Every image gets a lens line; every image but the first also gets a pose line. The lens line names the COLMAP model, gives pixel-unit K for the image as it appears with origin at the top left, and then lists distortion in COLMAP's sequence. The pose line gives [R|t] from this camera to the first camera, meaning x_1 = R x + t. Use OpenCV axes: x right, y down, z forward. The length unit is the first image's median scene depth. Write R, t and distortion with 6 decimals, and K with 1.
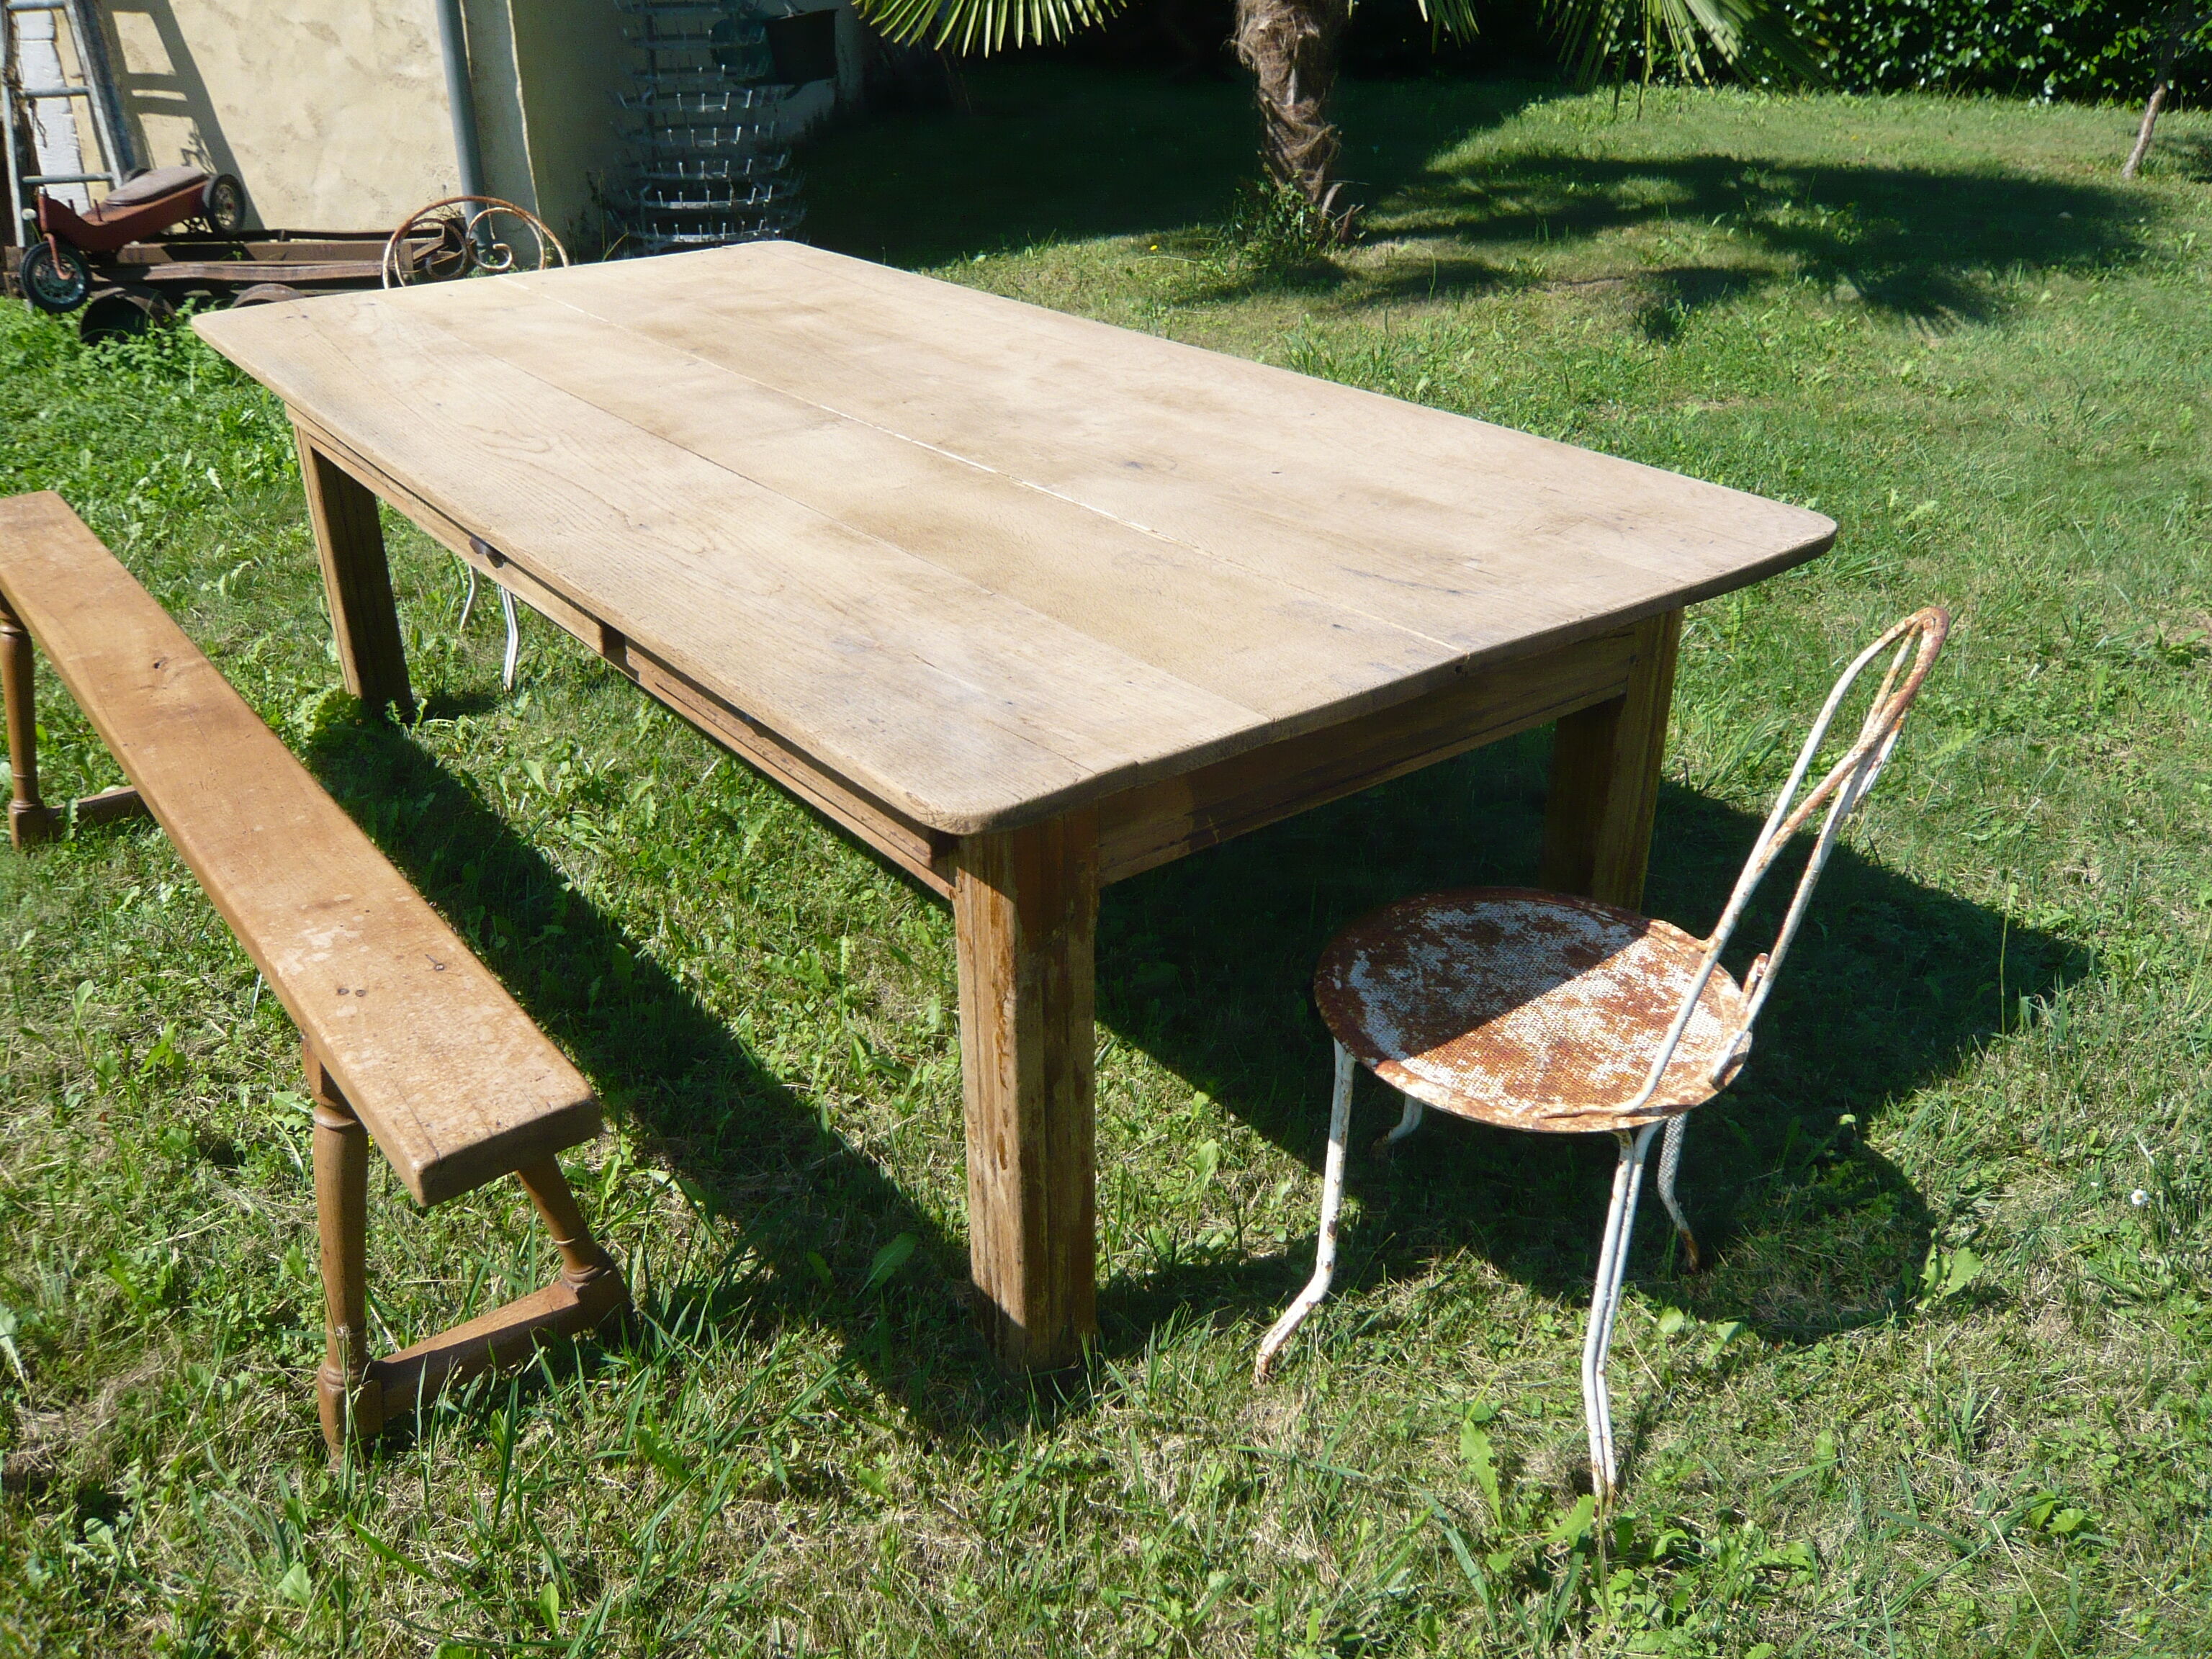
lens RADIAL K [[1857.1, 0, 1124.1], [0, 1857.1, 825.7], [0, 0, 1]] dist [-0.087406, 0.023361]
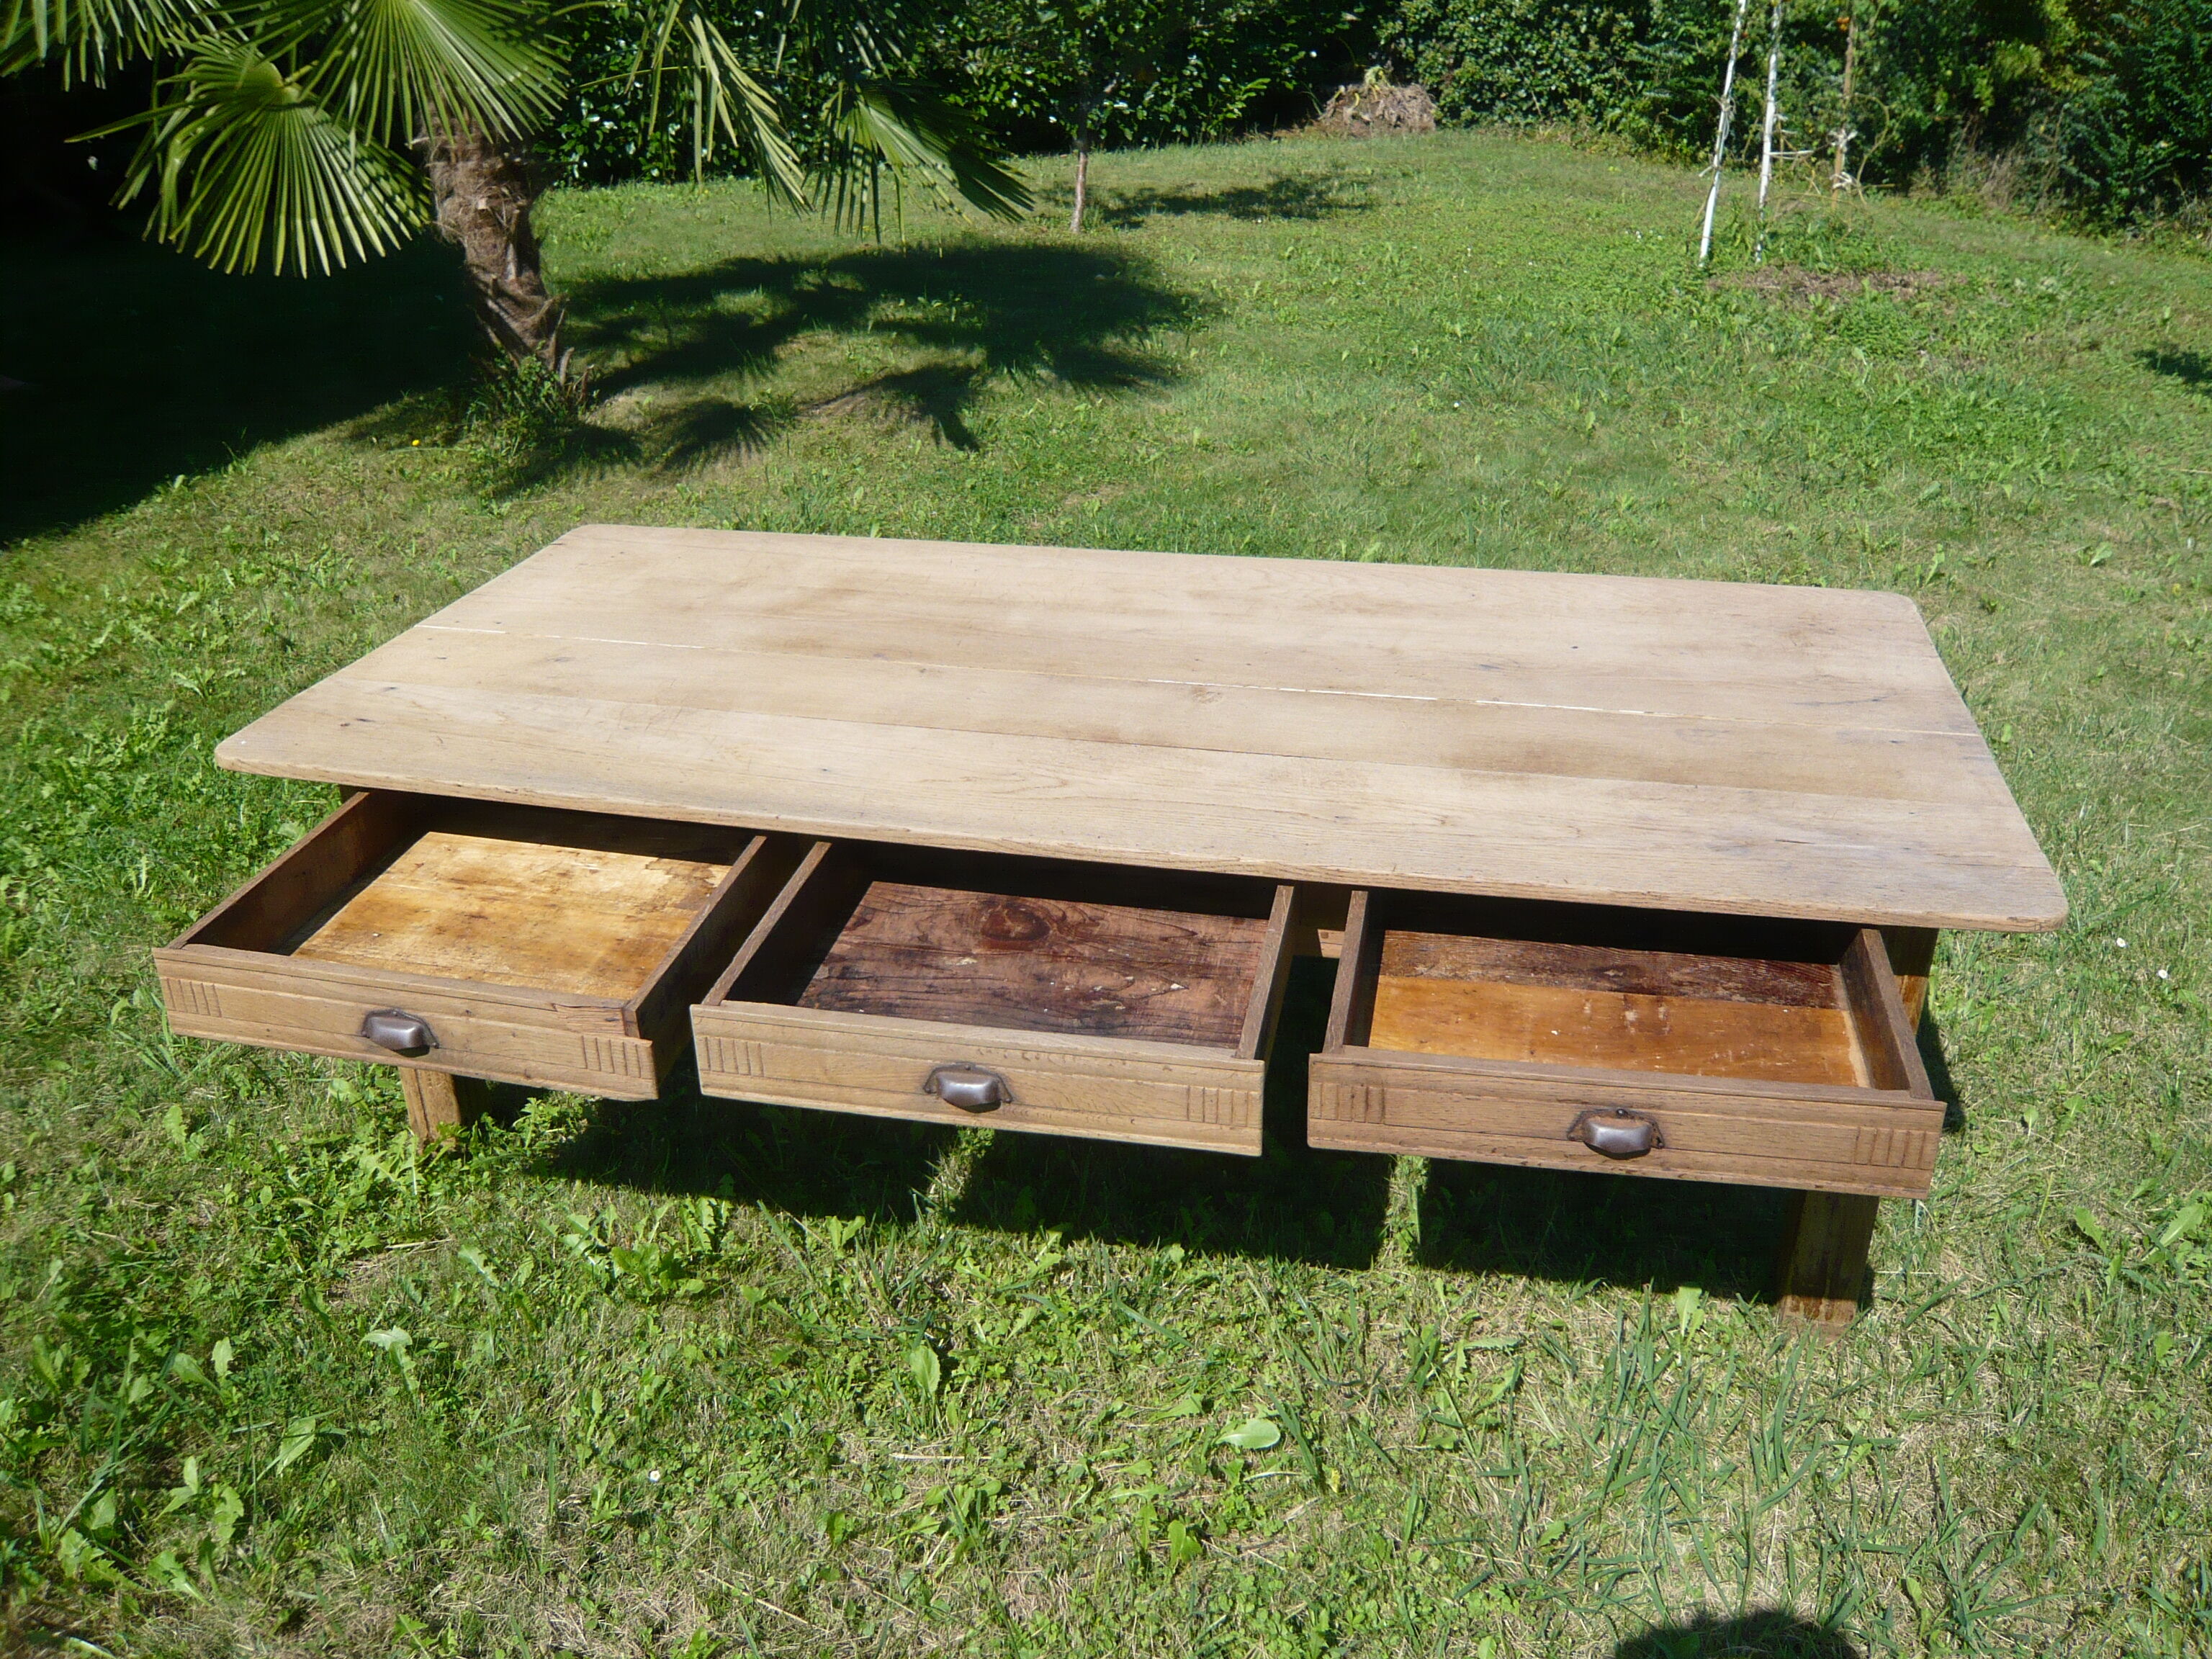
lens RADIAL K [[1857.1, 0, 1113.8], [0, 1857.1, 821.0], [0, 0, 1]] dist [-0.087406, 0.023361]
pose [[0.765688, -0.281450, 0.578367, -0.625509], [0.297356, 0.952218, 0.069715, -0.170921], [-0.570353, 0.118601, 0.812793, 0.089956]]
